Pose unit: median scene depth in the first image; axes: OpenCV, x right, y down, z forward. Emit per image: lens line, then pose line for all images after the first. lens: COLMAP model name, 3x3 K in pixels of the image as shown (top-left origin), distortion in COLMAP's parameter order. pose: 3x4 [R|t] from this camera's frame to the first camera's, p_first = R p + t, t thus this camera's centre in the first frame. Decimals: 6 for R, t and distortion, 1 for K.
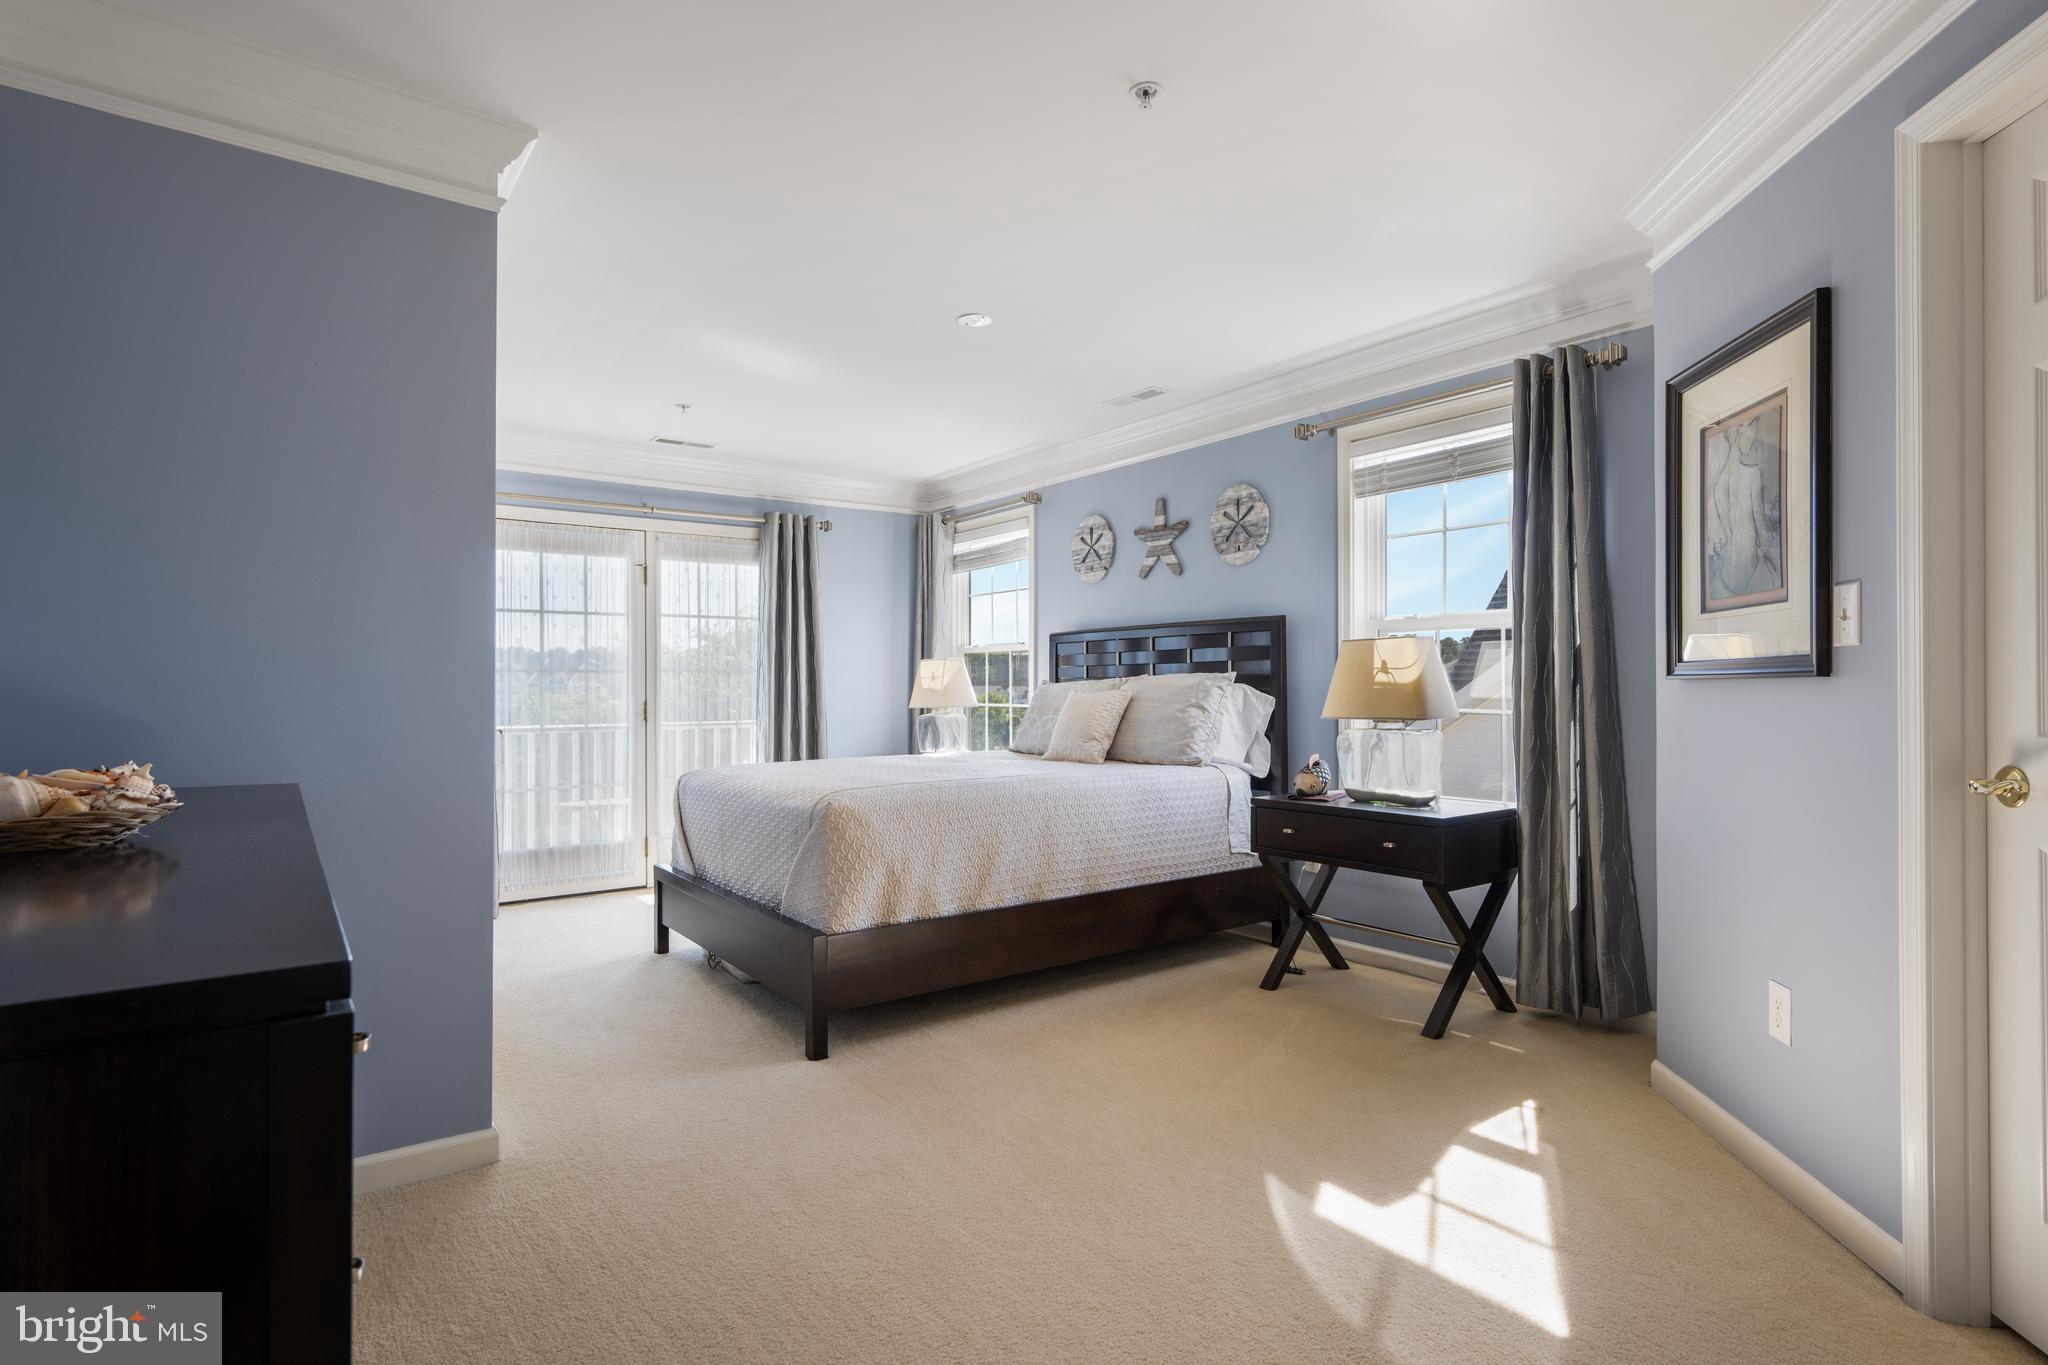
lens RADIAL K [[1046.7, 0, 1026.4], [0, 1046.7, 681.1], [0, 0, 1]] dist [0.000037, -0.000164]
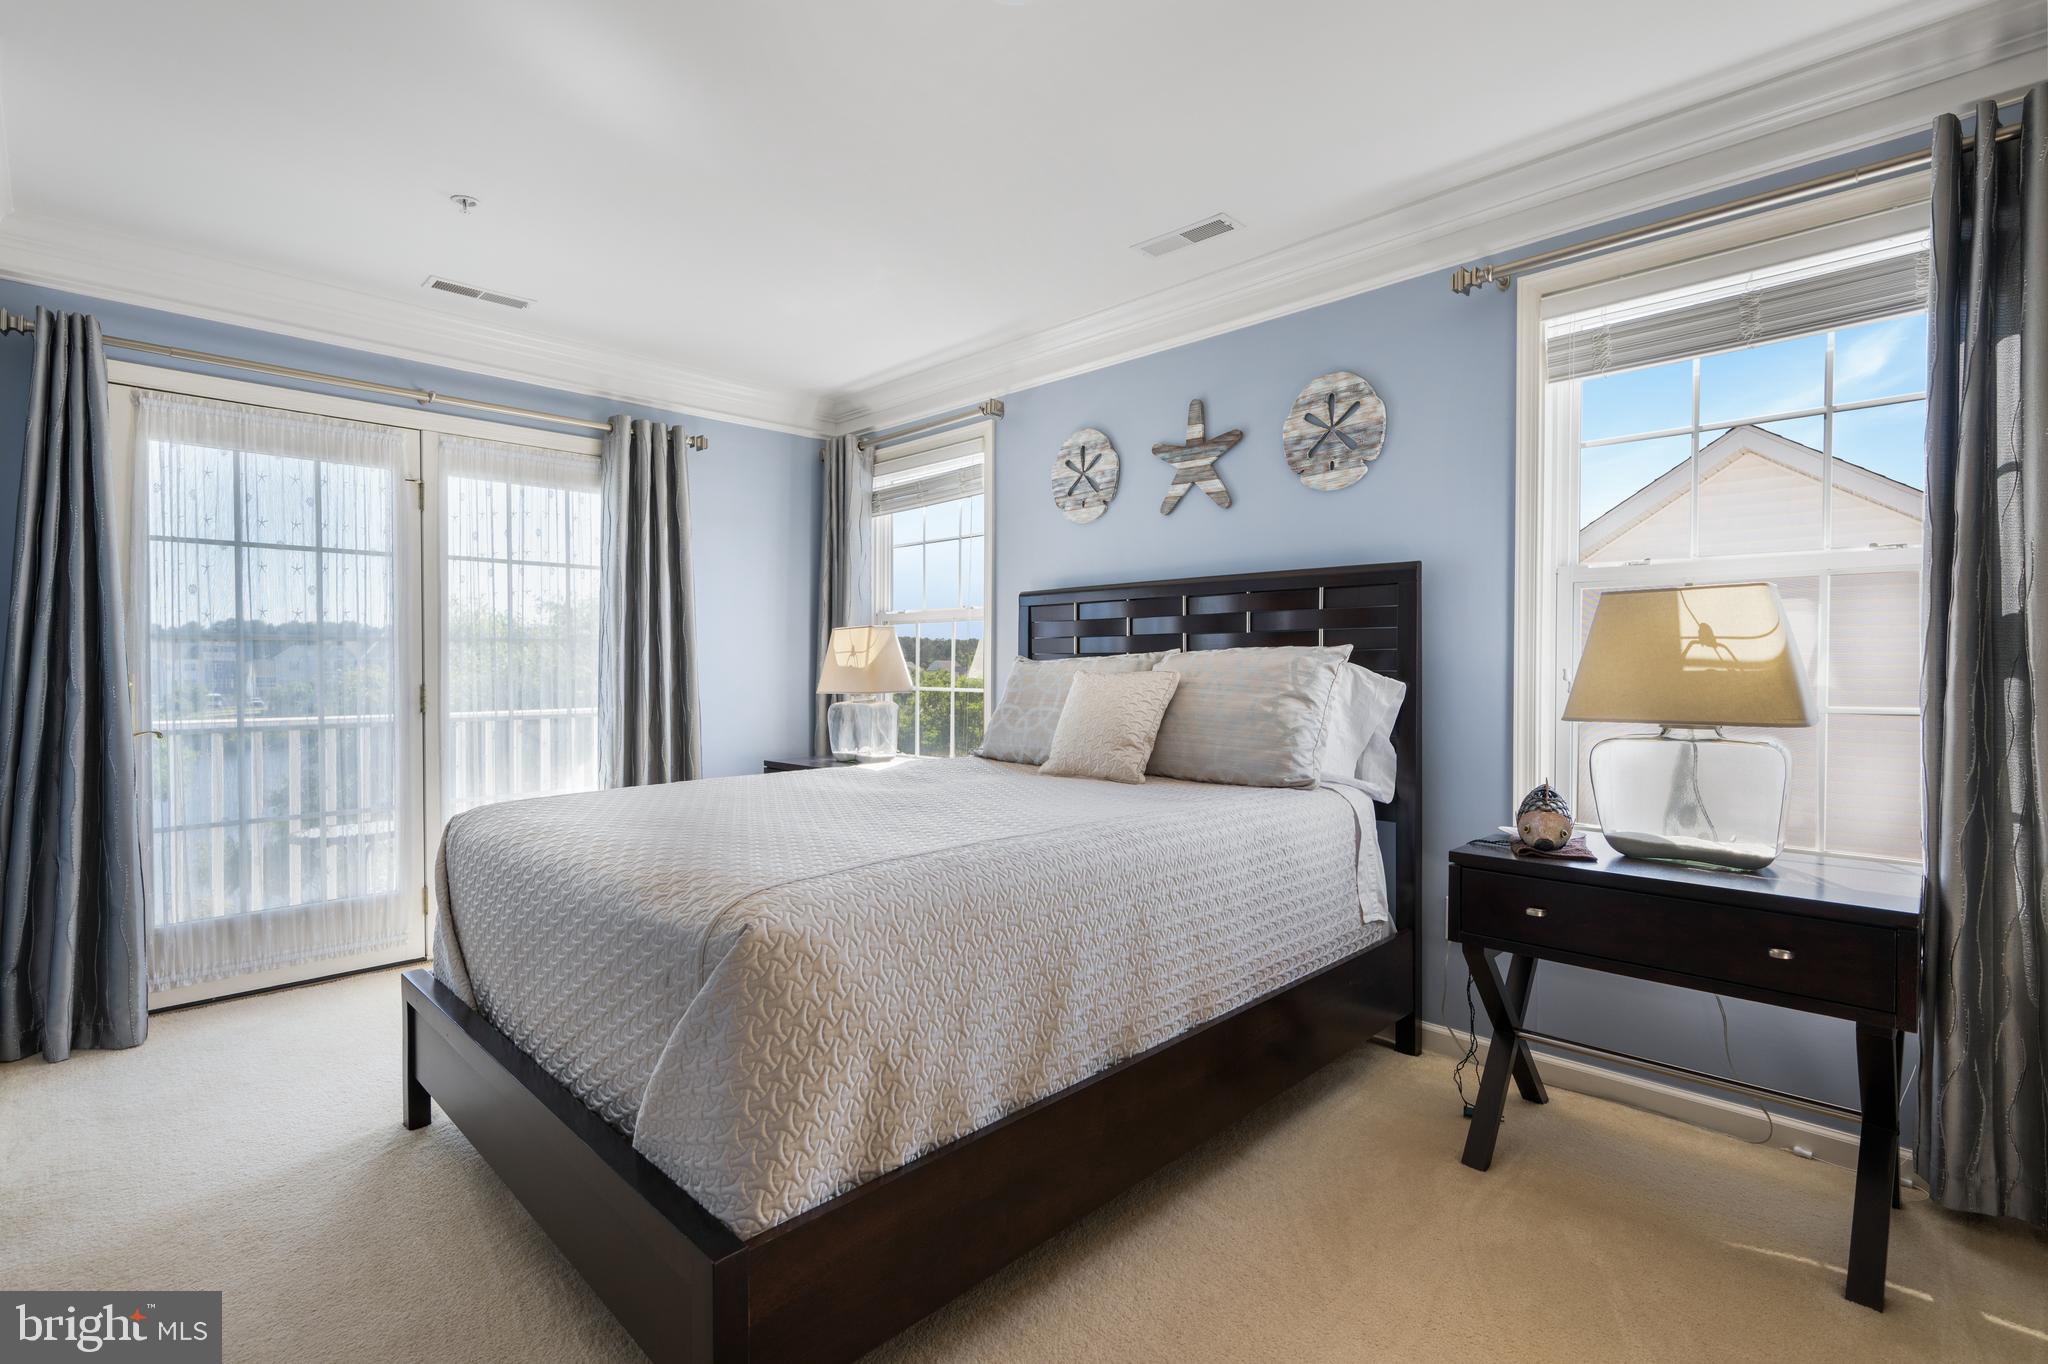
lens RADIAL K [[955.9, 0, 1022.4], [0, 955.9, 674.9], [0, 0, 1]] dist [-0.001564, -0.000218]
pose [[0.988064, 0.002610, 0.154020, -0.090944], [-0.005016, 0.999871, 0.015237, 0.001899], [-0.153960, -0.015828, 0.987950, 0.390852]]
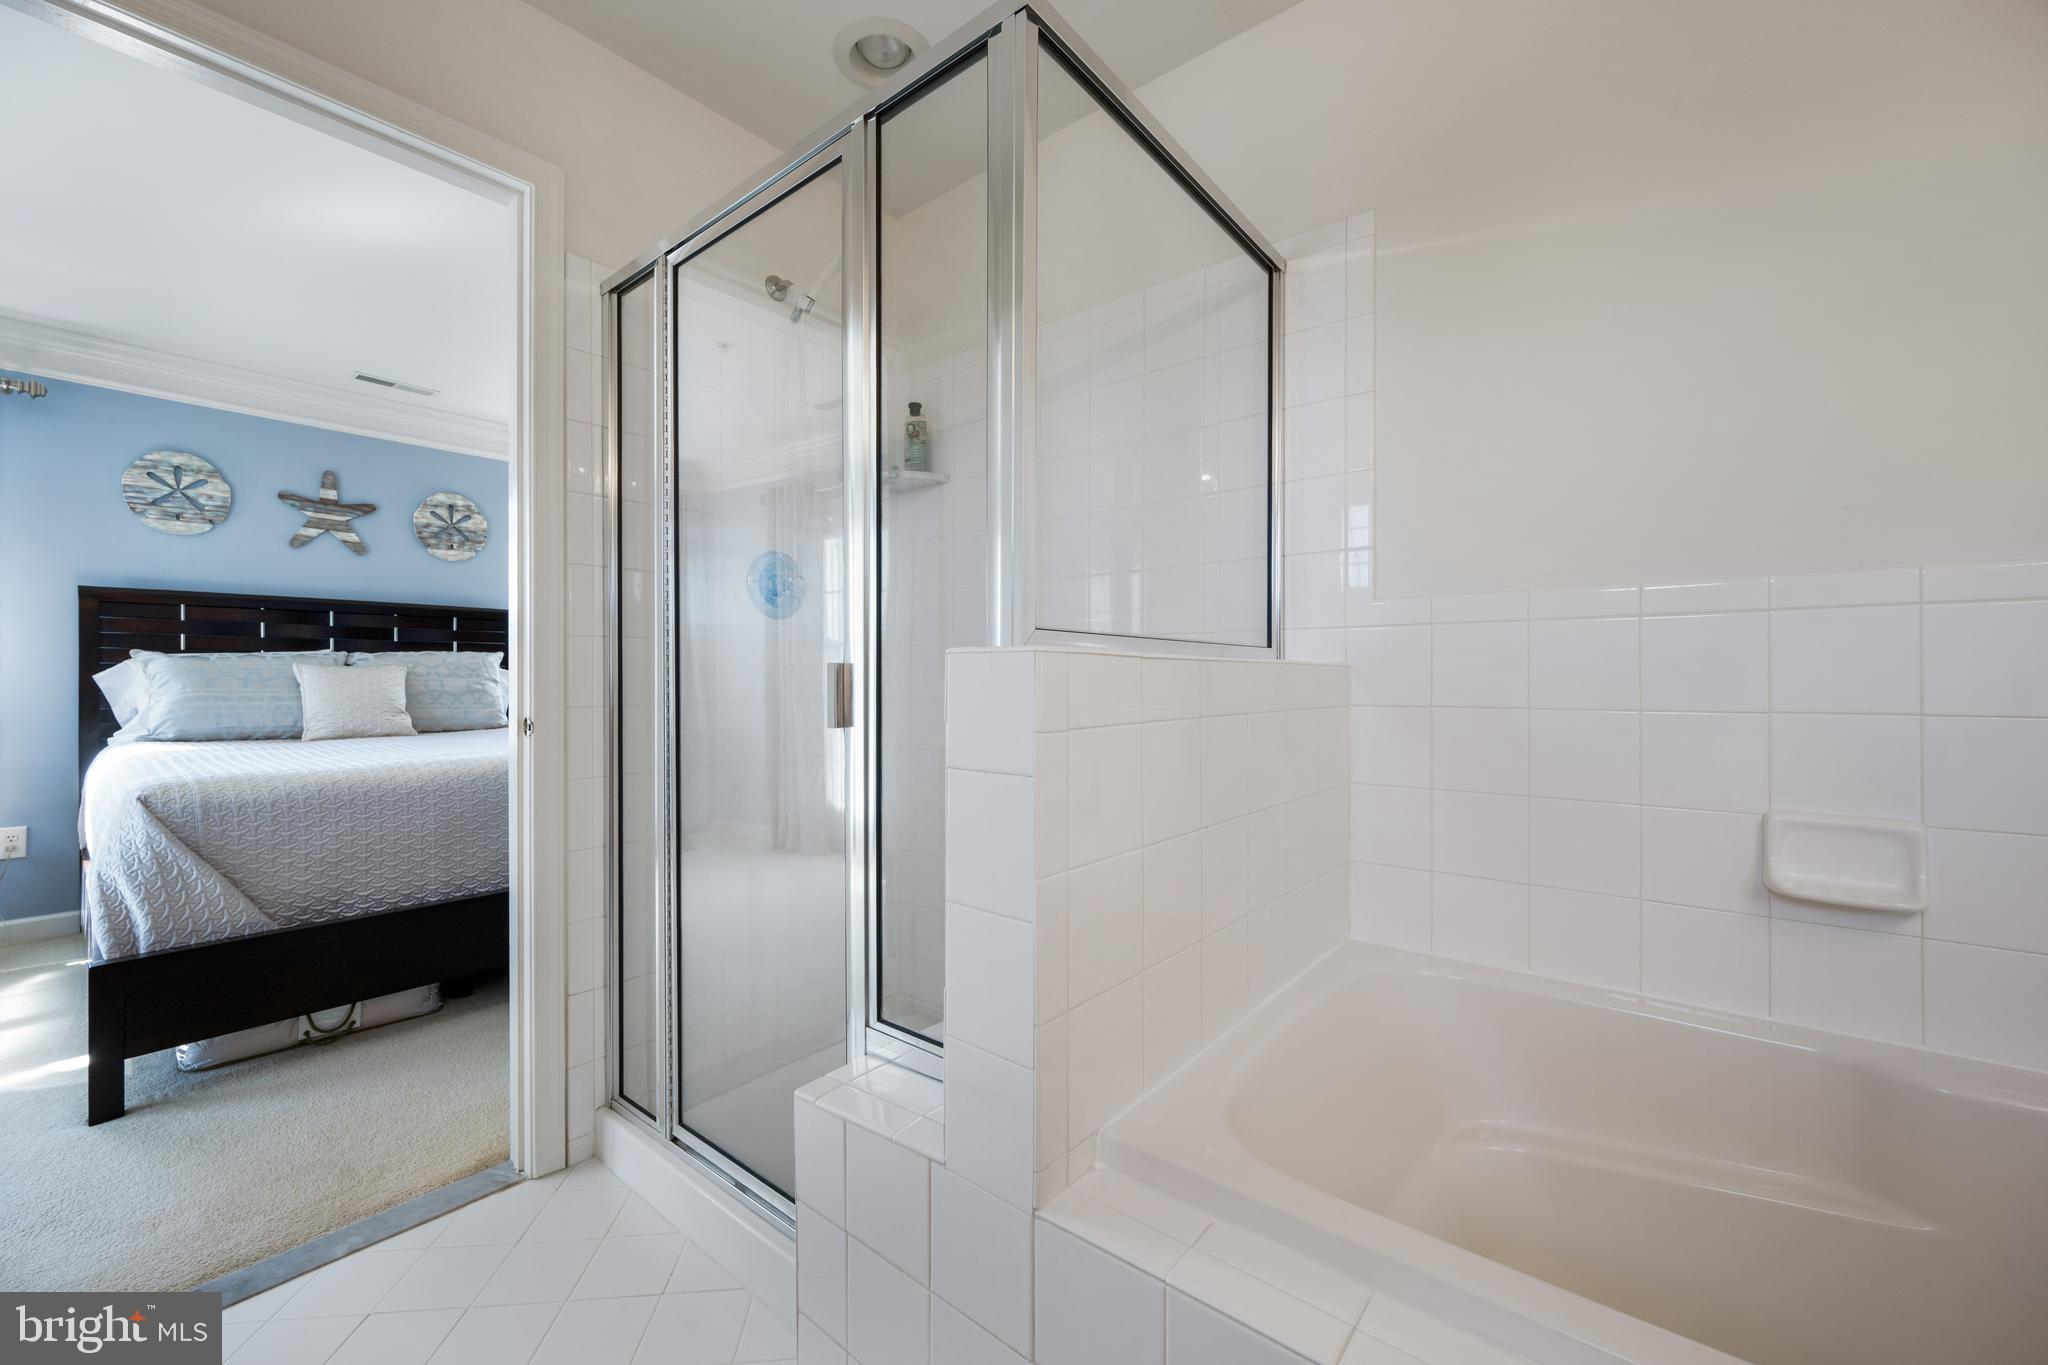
lens RADIAL K [[794.6, 0, 1026.8], [0, 794.6, 679.8], [0, 0, 1]] dist [-0.002038, -0.000044]
pose [[-0.257861, 0.004985, 0.966169, -0.795553], [-0.000905, 0.999985, -0.005401, 0.026201], [-0.966182, -0.002267, -0.257852, 0.578022]]
